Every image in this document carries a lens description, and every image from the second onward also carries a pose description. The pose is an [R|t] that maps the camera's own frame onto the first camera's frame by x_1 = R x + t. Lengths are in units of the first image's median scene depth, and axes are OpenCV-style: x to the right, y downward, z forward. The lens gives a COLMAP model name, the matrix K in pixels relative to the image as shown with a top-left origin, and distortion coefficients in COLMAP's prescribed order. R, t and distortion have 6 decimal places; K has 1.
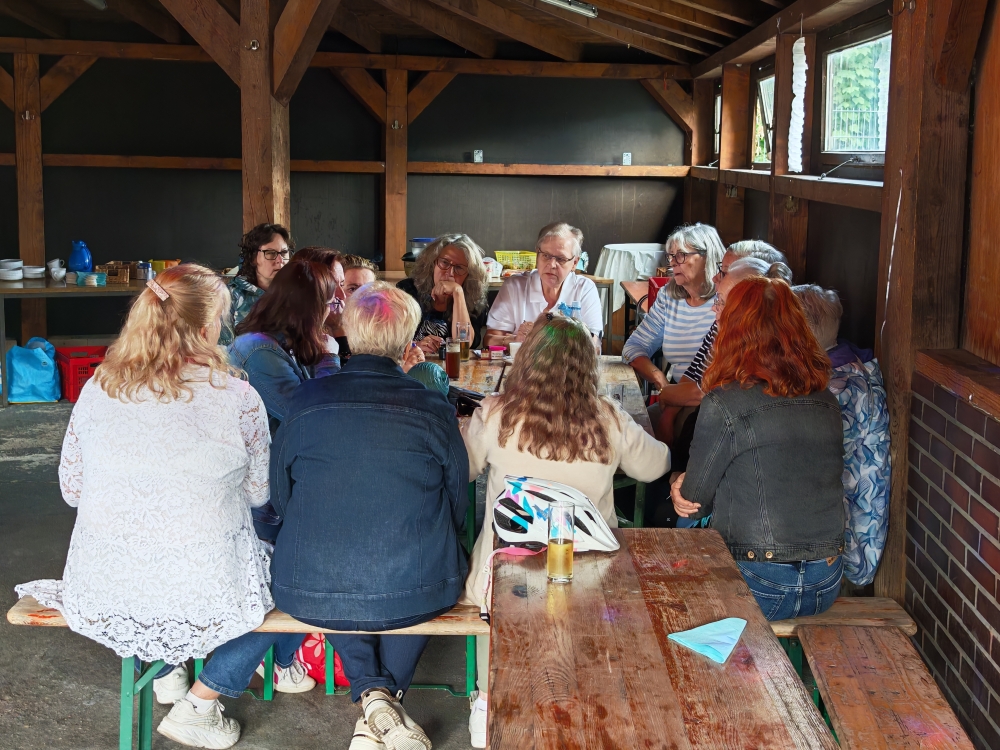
lens RADIAL K [[1580.1, 0, 499.7], [0, 1580.1, 330.4], [0, 0, 1]] dist [0.054252, 0.000000]
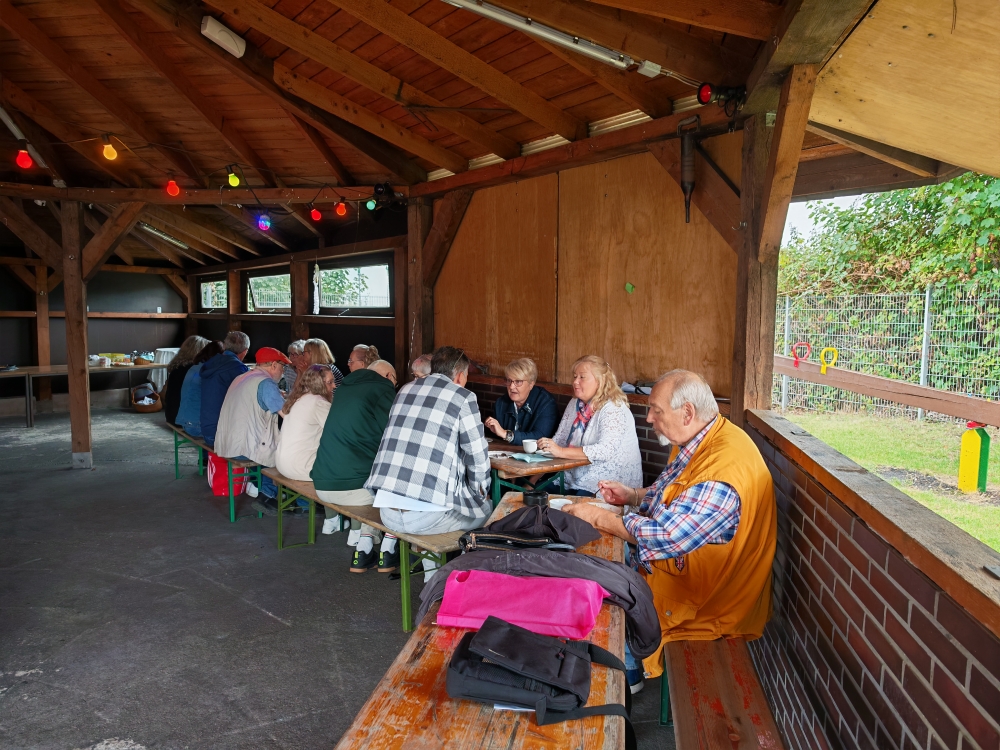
lens RADIAL K [[724.6, 0, 497.4], [0, 724.6, 370.6], [0, 0, 1]] dist [0.001103, -0.014571]
pose [[0.773811, -0.051390, 0.631329, -0.234108], [0.068323, 0.997660, -0.002533, 0.013015], [-0.629721, 0.045094, 0.775511, -0.093976]]
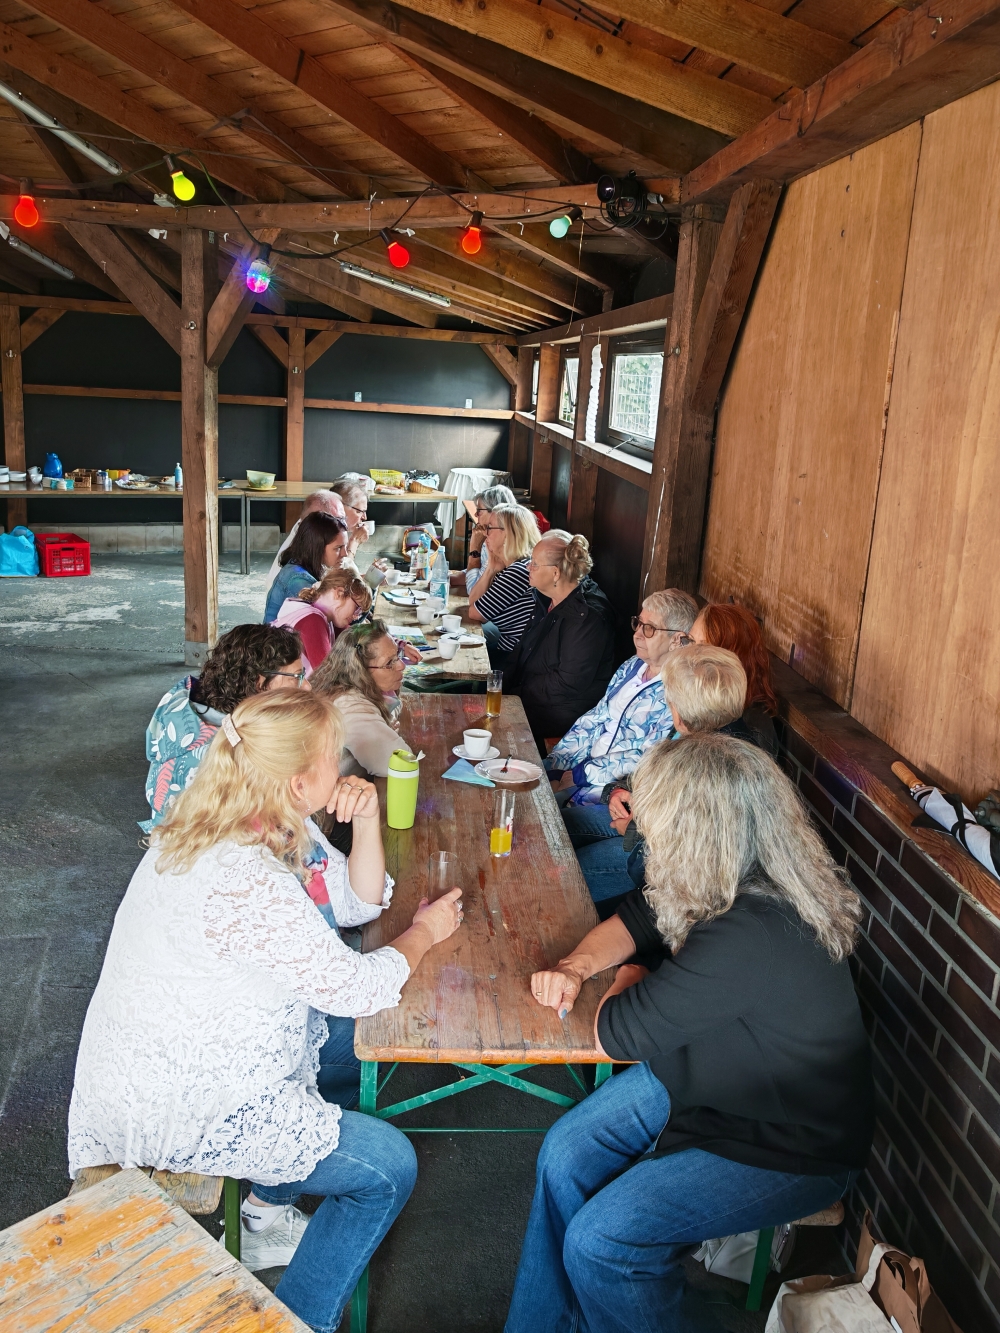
lens RADIAL K [[1161.3, 0, 493.7], [0, 1161.3, 642.4], [0, 0, 1]] dist [0.003995, -0.021750]
pose [[0.993503, 0.022934, 0.111472, -0.004529], [-0.036242, 0.992248, 0.118872, -0.028910], [-0.107882, -0.122140, 0.986632, -0.011448]]
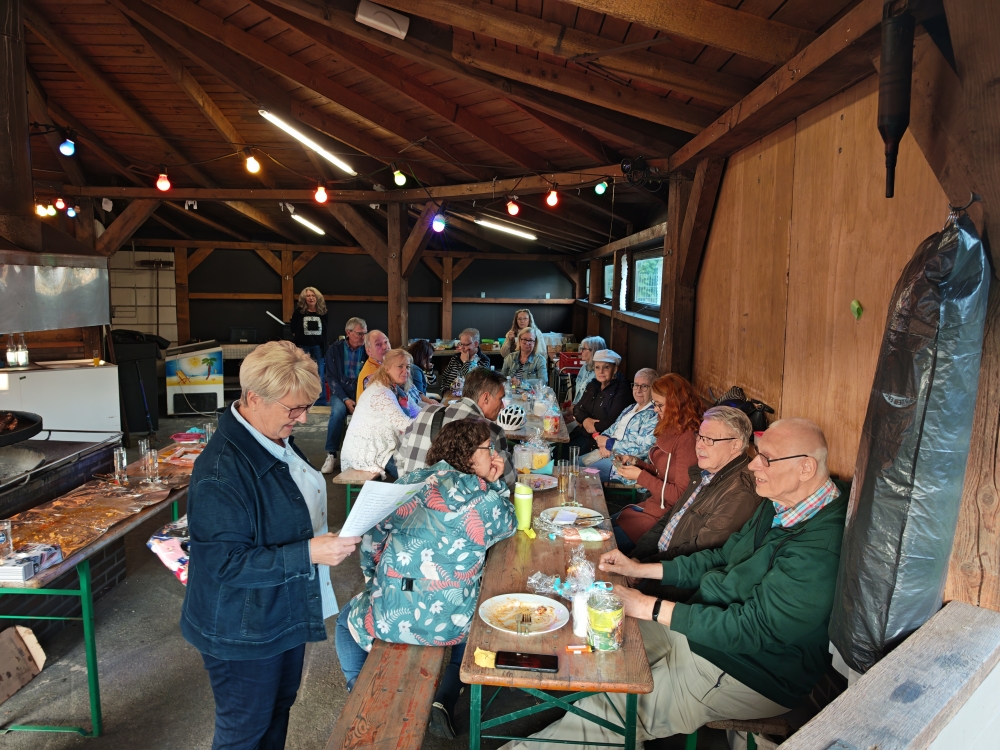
lens RADIAL K [[724.6, 0, 498.9], [0, 724.6, 374.4], [0, 0, 1]] dist [0.001103, -0.014571]
pose [[0.999790, 0.000193, 0.020471, -0.014332], [-0.000542, 0.999855, 0.017026, -0.015007], [-0.020465, -0.017033, 0.999645, -0.056406]]
